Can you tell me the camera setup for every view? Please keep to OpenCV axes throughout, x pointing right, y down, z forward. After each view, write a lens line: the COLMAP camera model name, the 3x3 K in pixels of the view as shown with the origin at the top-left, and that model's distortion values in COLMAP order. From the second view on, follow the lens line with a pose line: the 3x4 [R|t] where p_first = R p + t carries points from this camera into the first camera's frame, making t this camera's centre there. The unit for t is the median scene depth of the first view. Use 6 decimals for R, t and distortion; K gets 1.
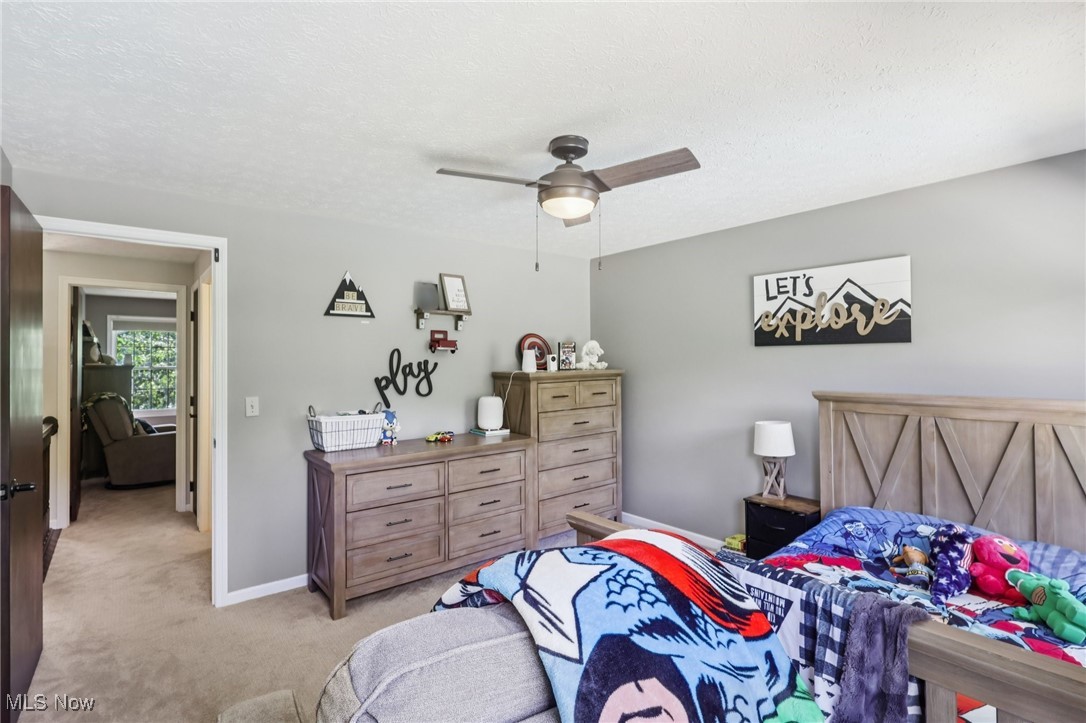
lens RADIAL K [[518.4, 0, 540.7], [0, 518.4, 359.9], [0, 0, 1]] dist [-0.002585, -0.000291]
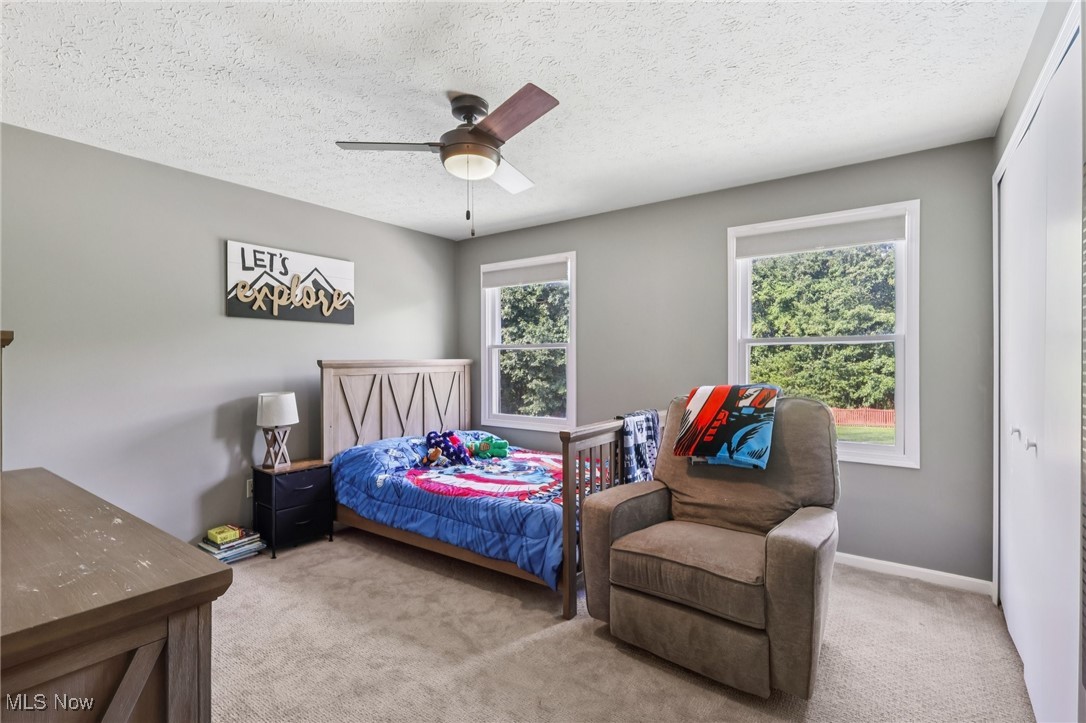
lens RADIAL K [[518.4, 0, 540.5], [0, 518.4, 360.6], [0, 0, 1]] dist [-0.002585, -0.000291]
pose [[-0.256200, 0.009905, 0.966573, -0.669018], [0.003384, 0.999951, -0.009350, 0.068520], [-0.966618, 0.000876, -0.256221, 0.758357]]
